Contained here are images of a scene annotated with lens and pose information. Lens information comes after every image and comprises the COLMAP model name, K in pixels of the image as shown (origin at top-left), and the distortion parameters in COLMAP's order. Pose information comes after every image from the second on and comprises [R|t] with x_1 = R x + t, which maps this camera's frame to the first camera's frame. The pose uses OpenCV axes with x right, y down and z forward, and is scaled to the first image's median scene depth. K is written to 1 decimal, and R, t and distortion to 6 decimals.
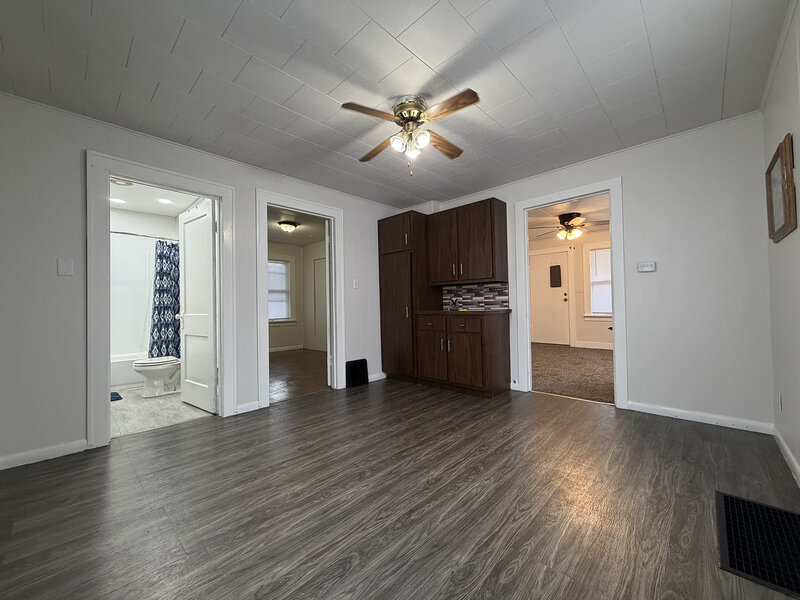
lens RADIAL K [[321.7, 0, 400.0], [0, 321.7, 300.0], [0, 0, 1]] dist [0.001875, 0.000097]
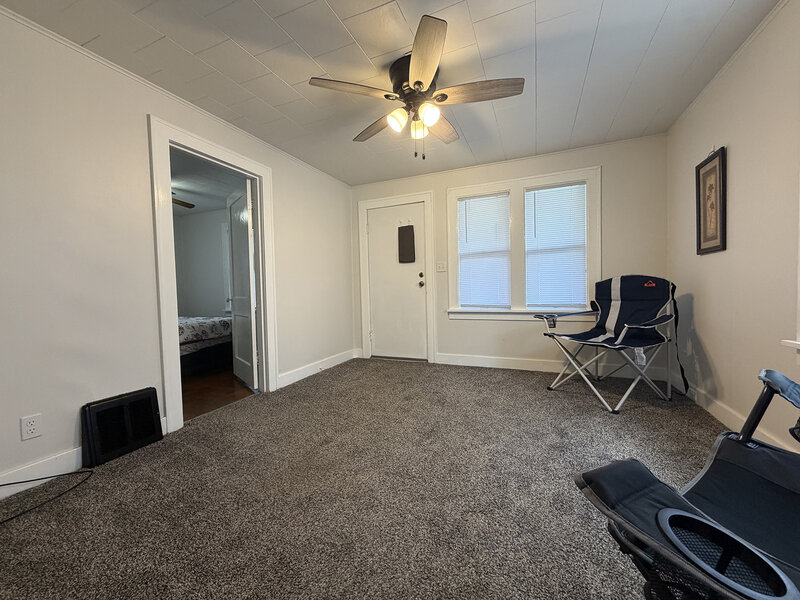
lens RADIAL K [[319.0, 0, 400.0], [0, 319.0, 300.0], [0, 0, 1]] dist [-0.001880, -0.000480]
pose [[0.937453, -0.018181, 0.347636, 0.443193], [0.001786, 0.998873, 0.047424, 0.000497], [-0.348107, -0.043837, 0.936429, 0.751529]]
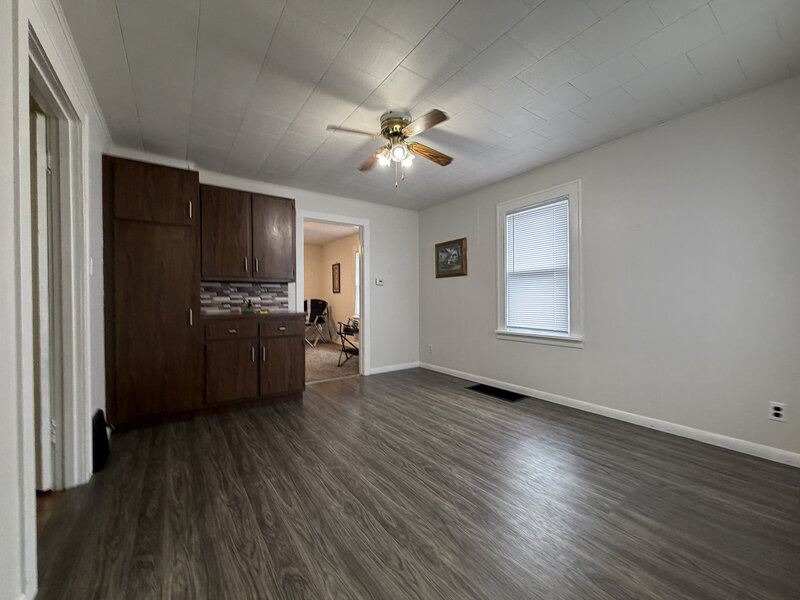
lens RADIAL K [[319.0, 0, 400.0], [0, 319.0, 300.0], [0, 0, 1]] dist [-0.001880, -0.000480]
pose [[0.188505, 0.015645, 0.981948, -0.518092], [-0.011959, 0.999836, -0.013634, 0.004453], [-0.981999, -0.009173, 0.188661, 0.406884]]
